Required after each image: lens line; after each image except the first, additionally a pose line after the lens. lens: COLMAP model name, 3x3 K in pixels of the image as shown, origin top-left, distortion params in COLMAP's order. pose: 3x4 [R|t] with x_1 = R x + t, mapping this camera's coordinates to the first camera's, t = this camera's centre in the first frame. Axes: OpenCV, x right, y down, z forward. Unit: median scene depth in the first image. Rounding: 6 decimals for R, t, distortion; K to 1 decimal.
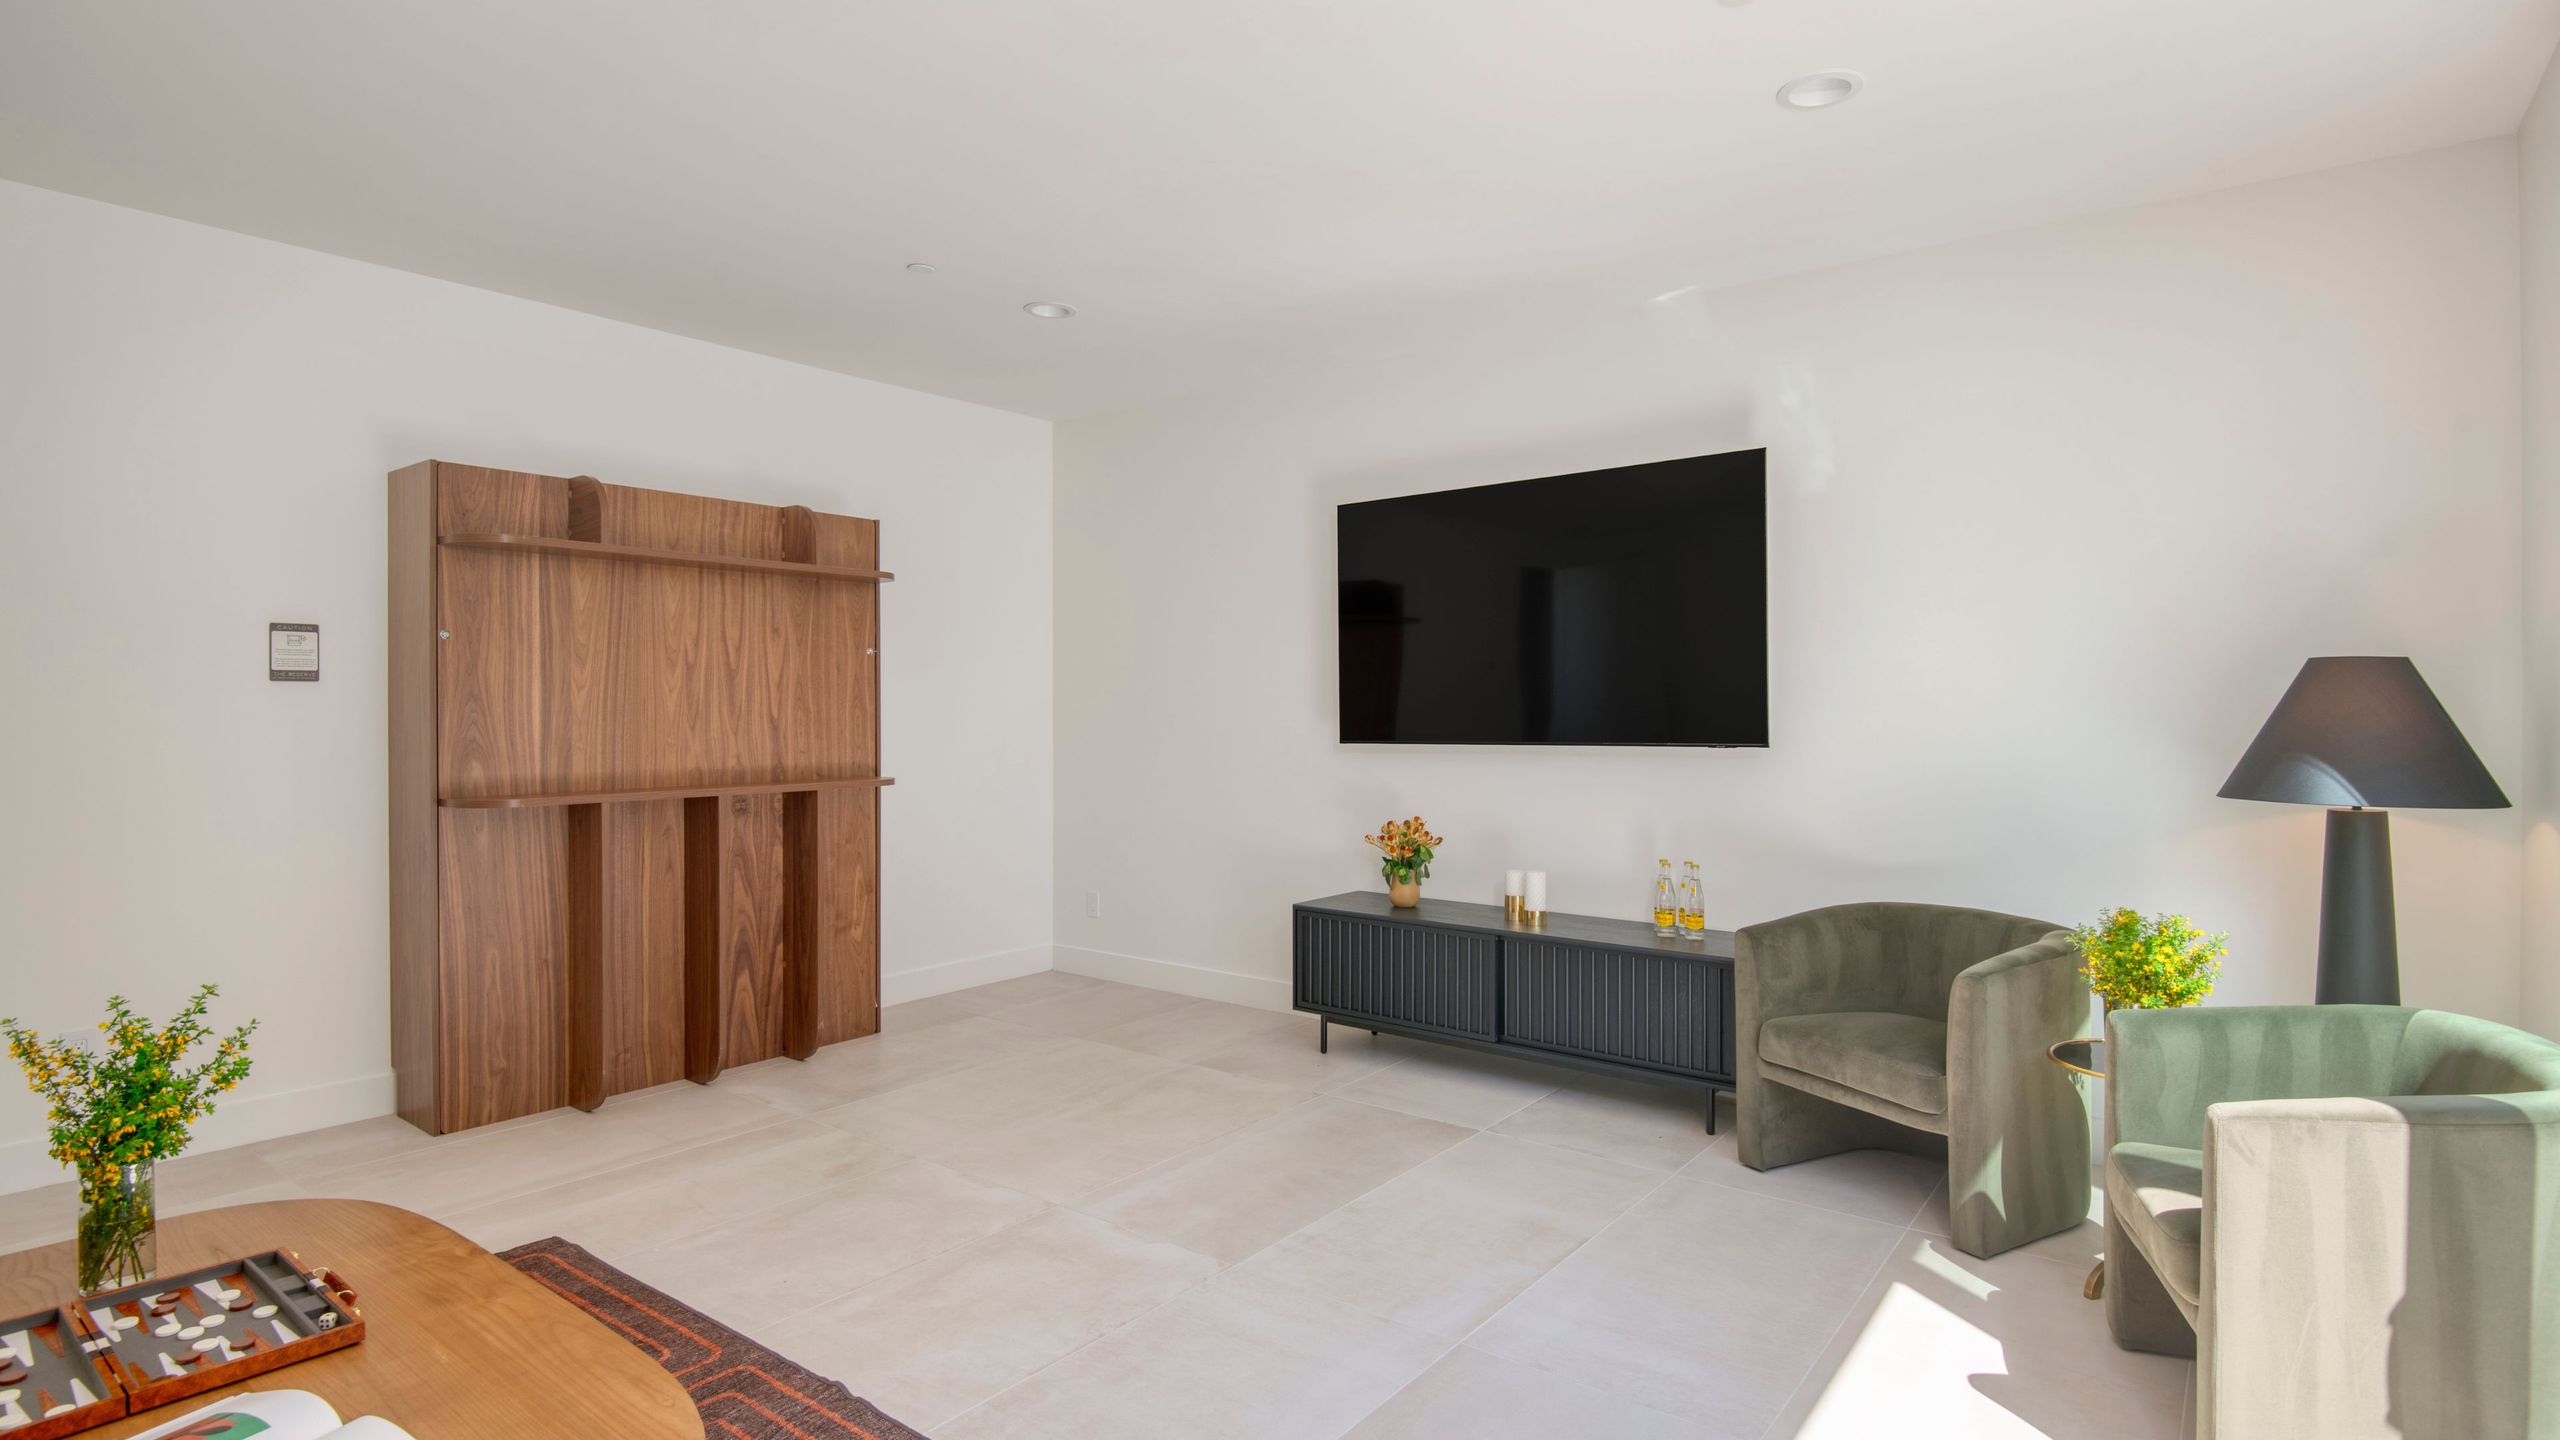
lens RADIAL K [[1294.4, 0, 1280.0], [0, 1294.4, 720.0], [0, 0, 1]] dist [-0.000068, -0.000644]
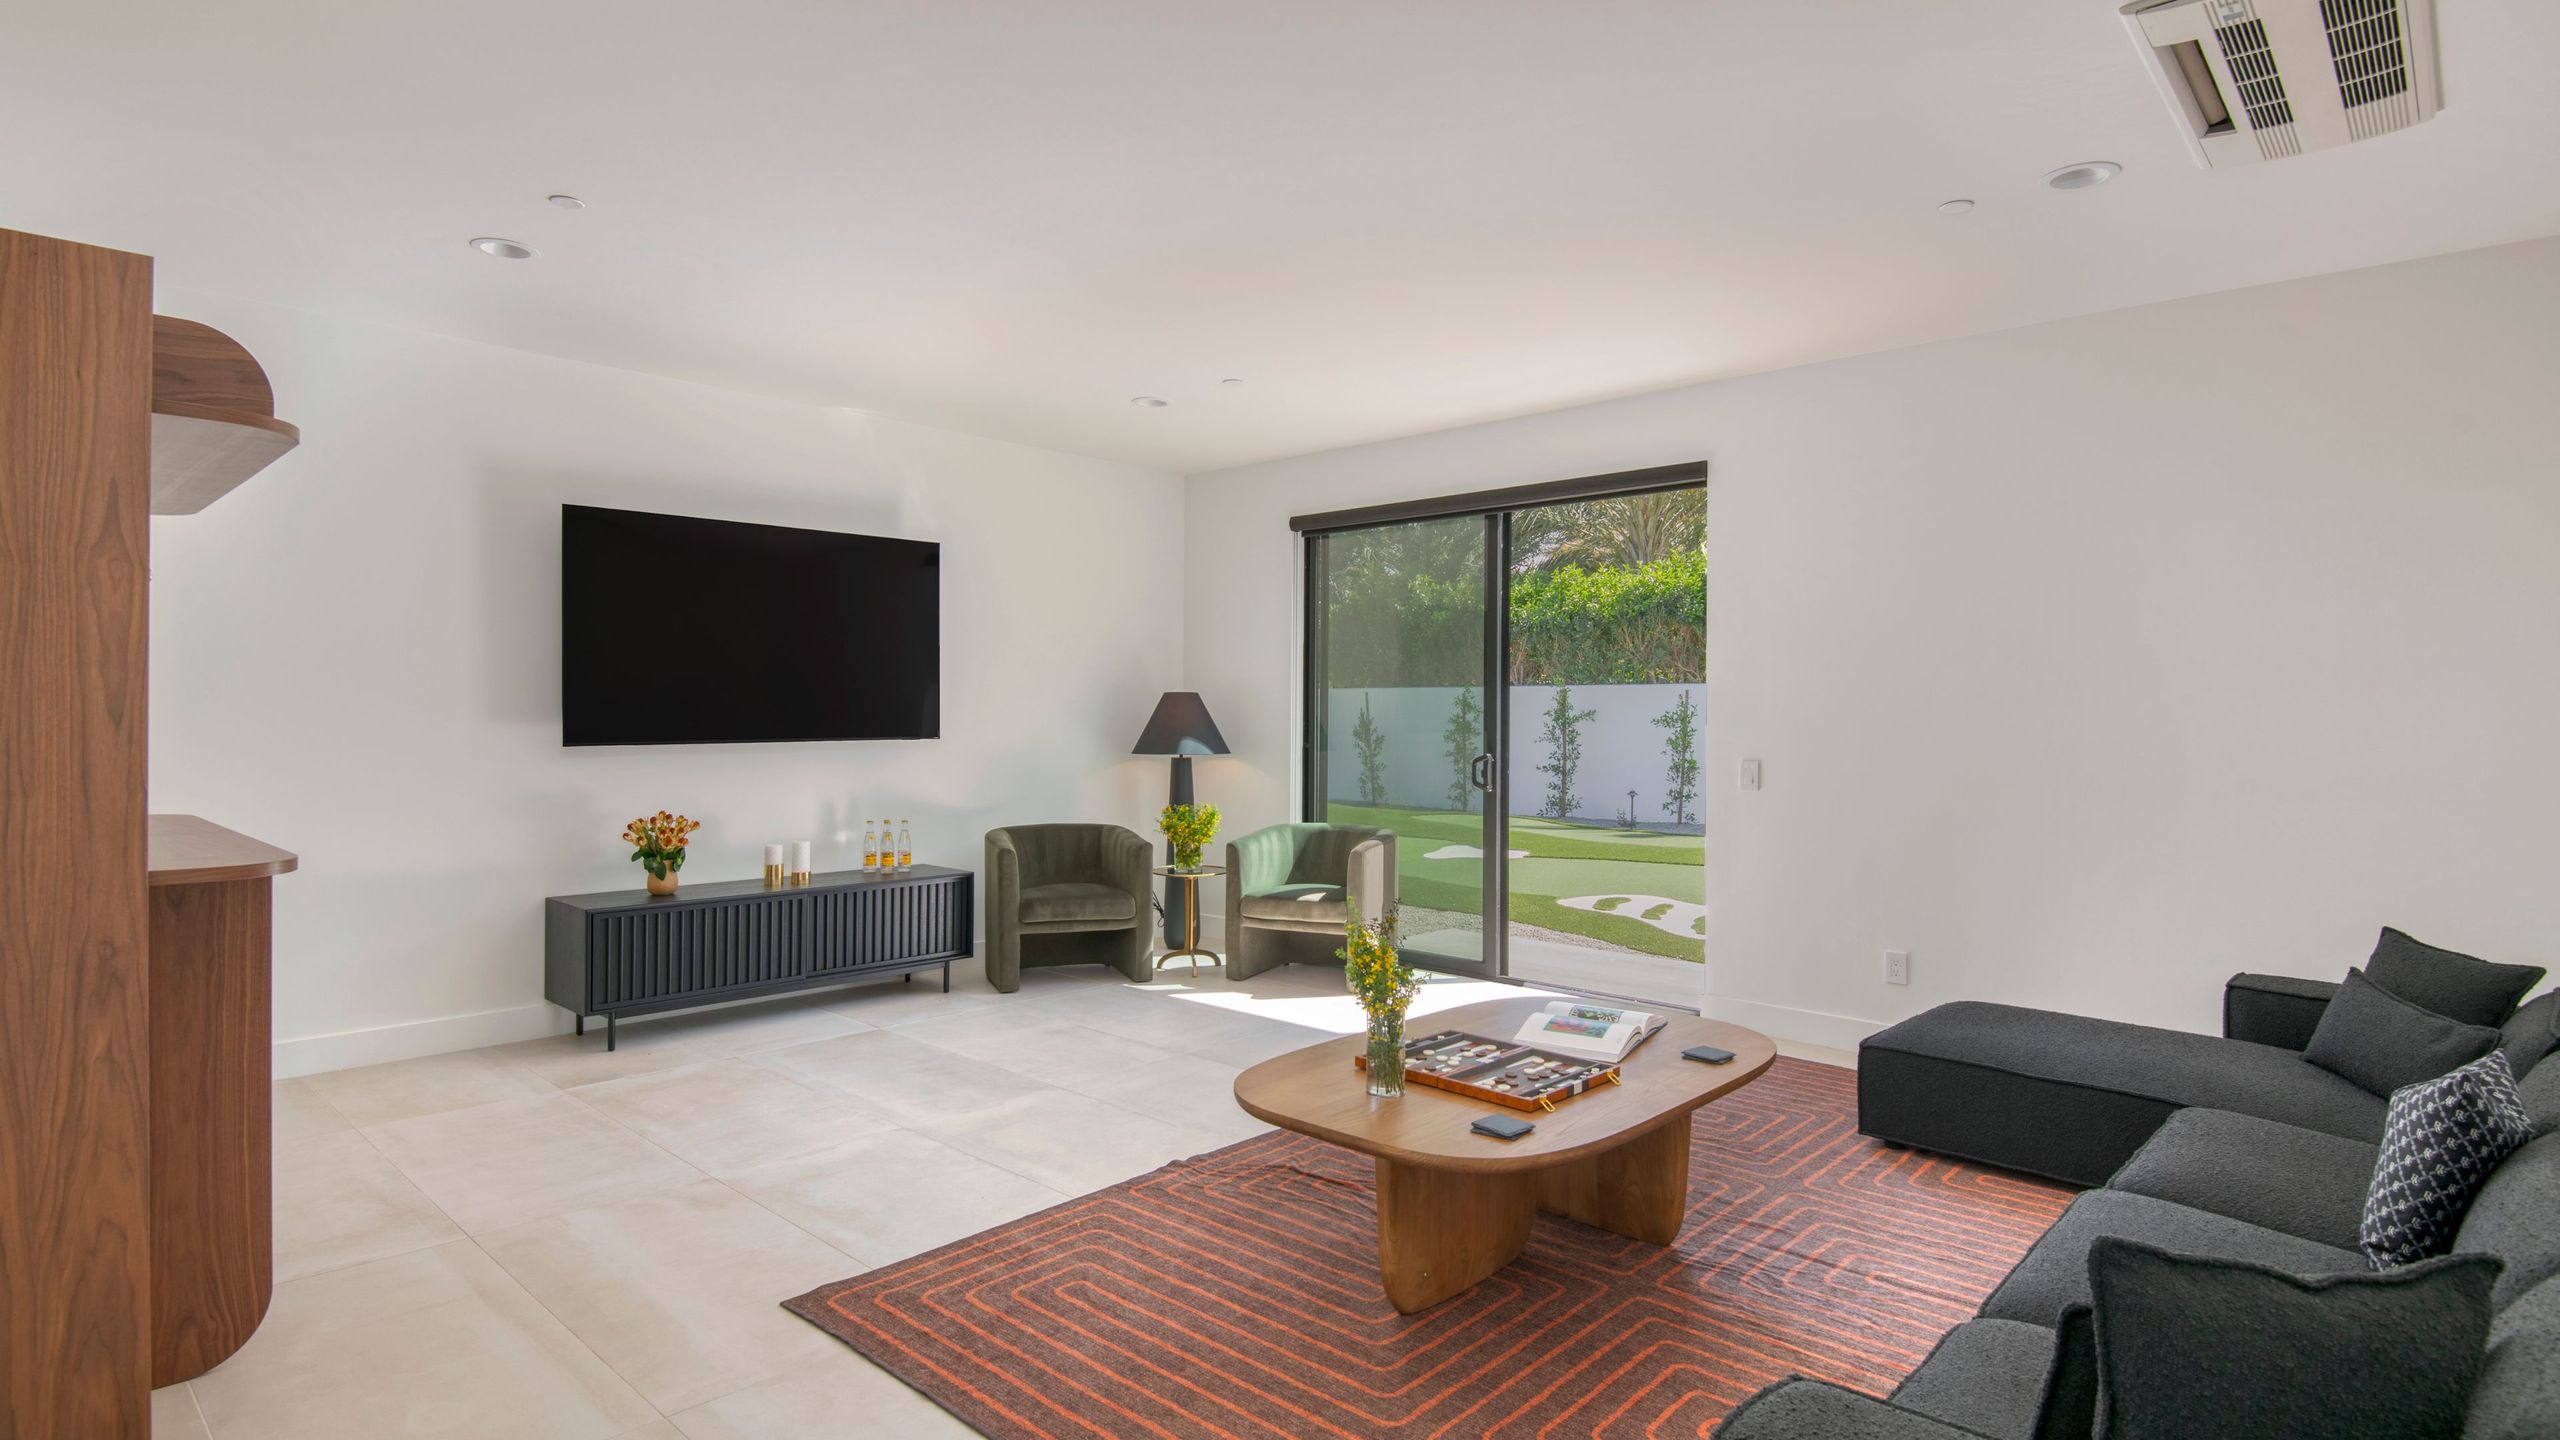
lens RADIAL K [[1294.4, 0, 1280.0], [0, 1294.4, 720.0], [0, 0, 1]] dist [-0.000068, -0.000644]
pose [[0.096665, -0.004641, 0.995306, -1.022844], [0.009344, 0.999949, 0.003755, -0.002278], [-0.995273, 0.008937, 0.096703, 0.410792]]
